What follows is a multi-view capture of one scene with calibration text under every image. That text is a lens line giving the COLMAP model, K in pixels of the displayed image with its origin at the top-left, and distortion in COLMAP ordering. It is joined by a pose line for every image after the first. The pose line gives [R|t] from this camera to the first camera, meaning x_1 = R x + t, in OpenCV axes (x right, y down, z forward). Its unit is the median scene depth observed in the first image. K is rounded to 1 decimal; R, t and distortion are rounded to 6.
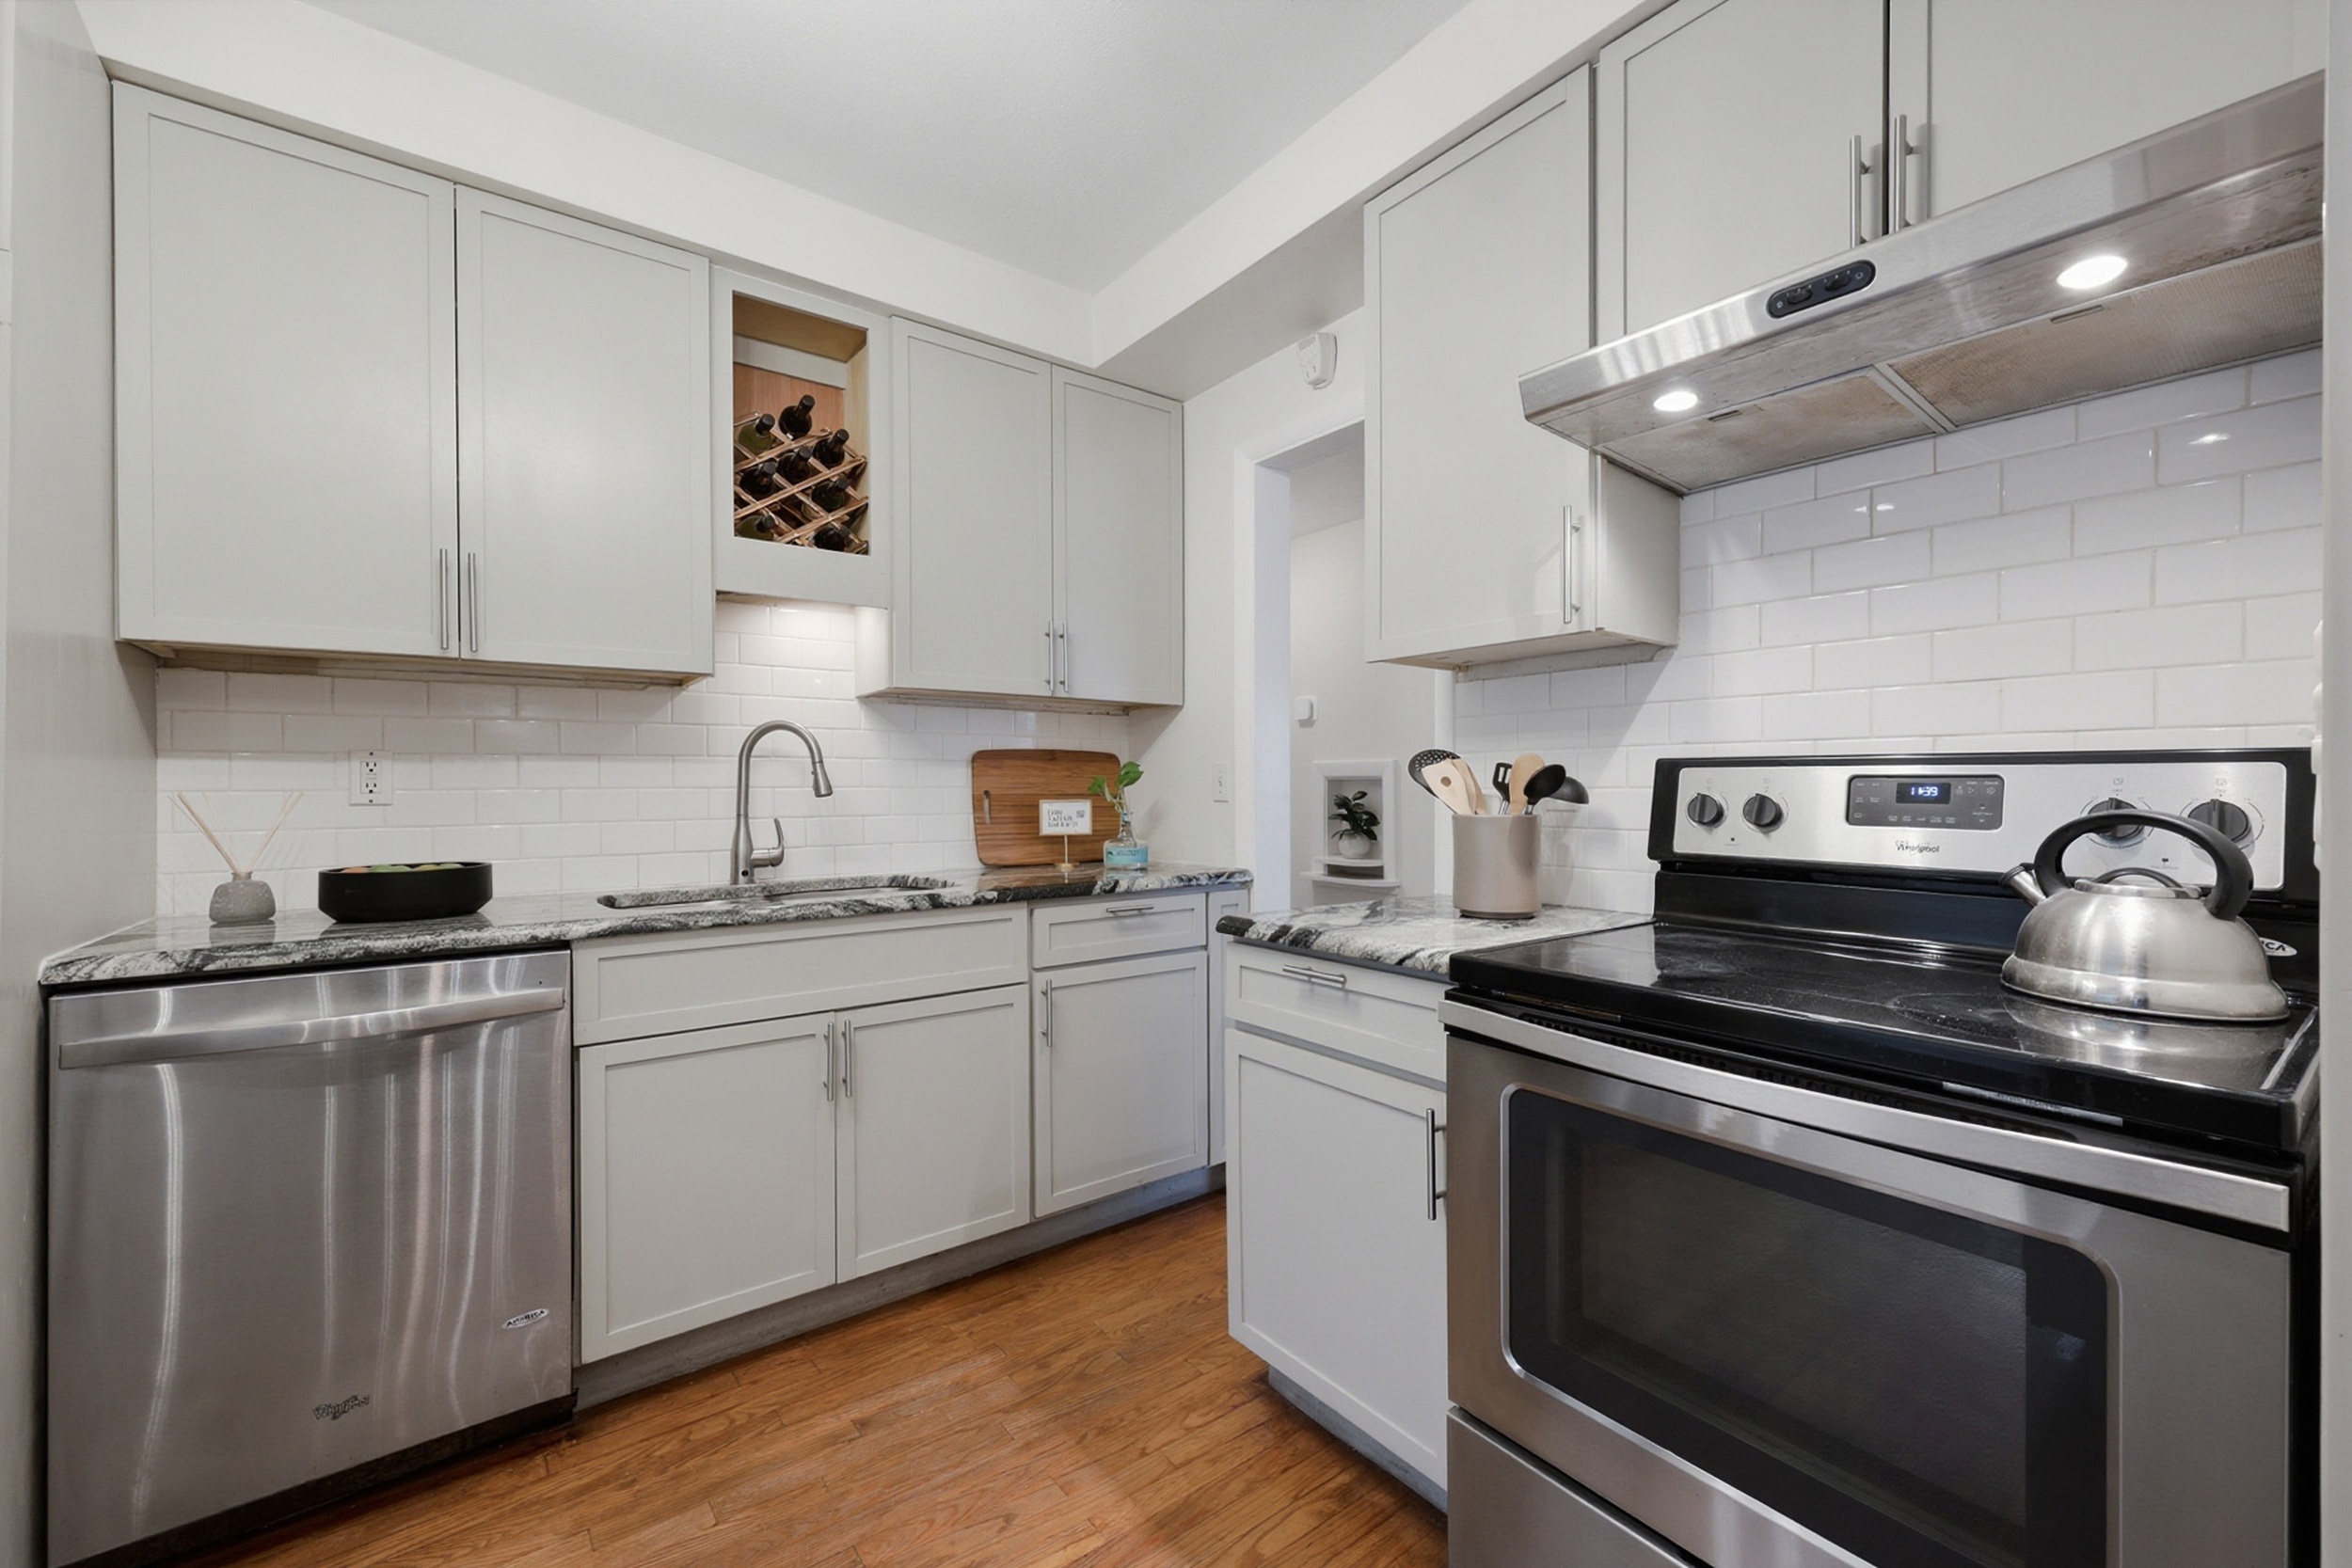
lens RADIAL K [[960.1, 0, 1180.5], [0, 960.1, 785.6], [0, 0, 1]] dist [0.002294, 0.000363]
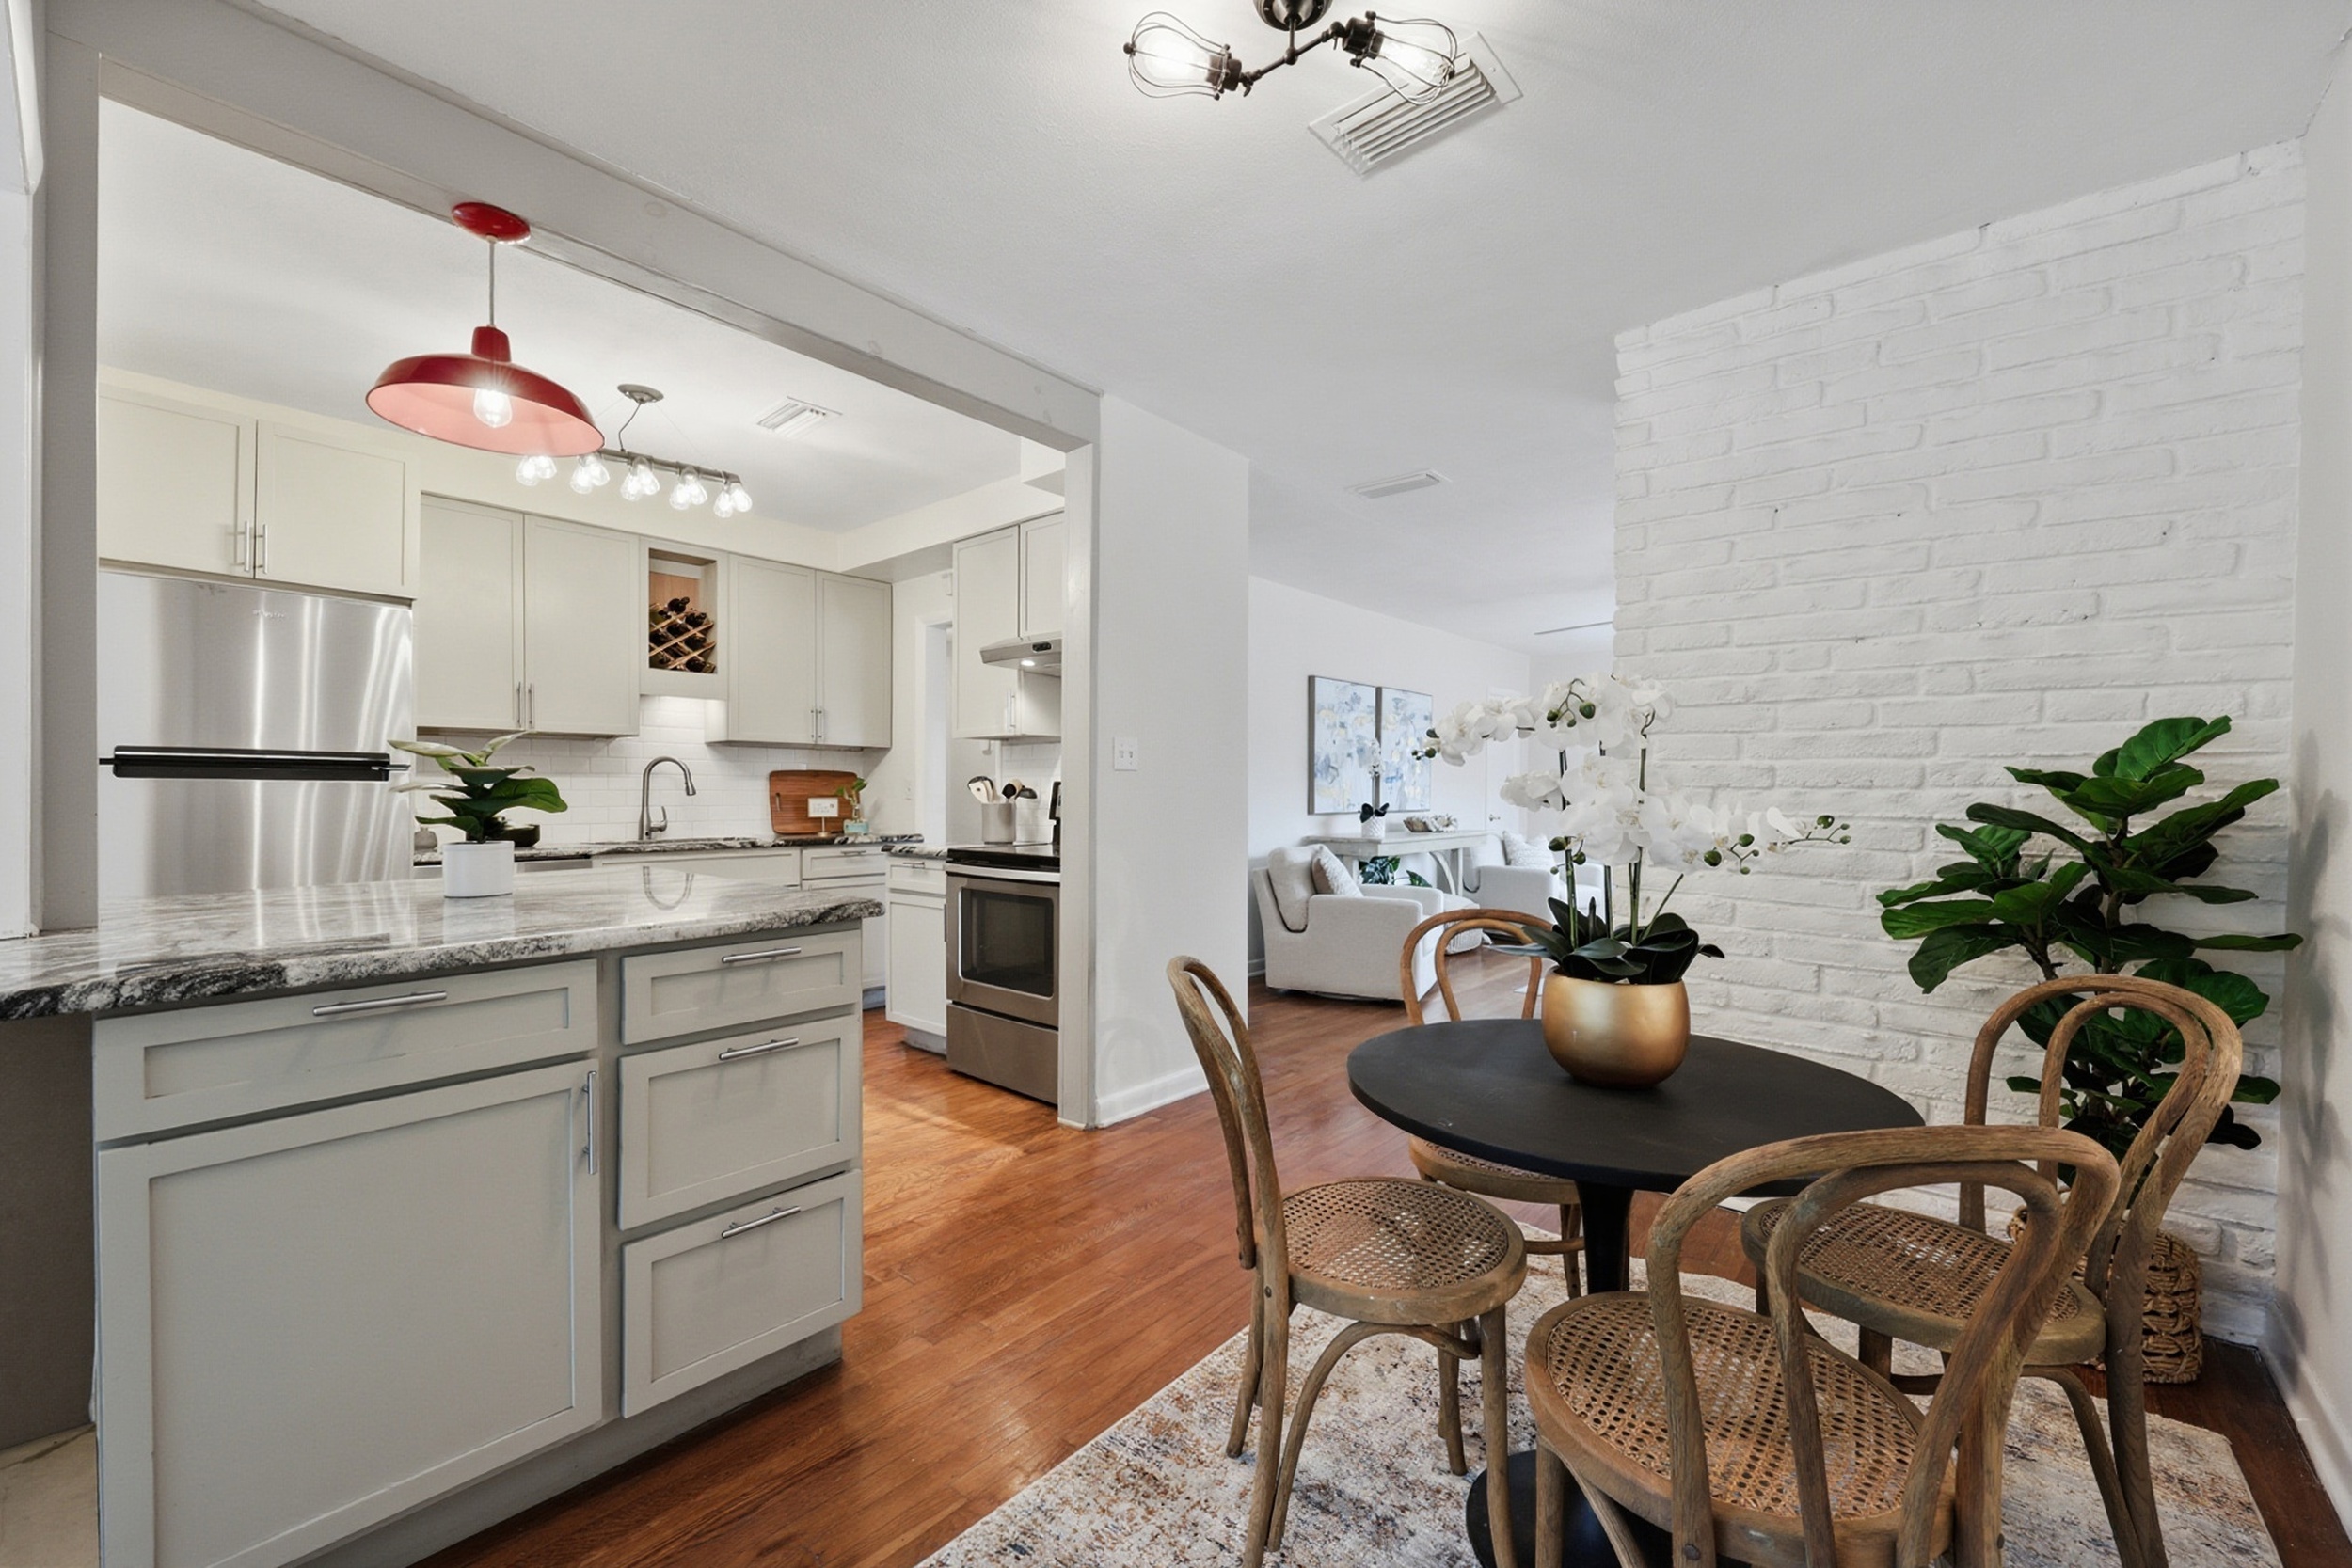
lens RADIAL K [[960.1, 0, 1184.5], [0, 960.1, 787.8], [0, 0, 1]] dist [0.002294, 0.000363]
pose [[0.978197, 0.006927, 0.207563, 0.271882], [-0.005594, 0.999960, -0.007011, 0.005924], [-0.207603, 0.005697, 0.978196, -1.467433]]
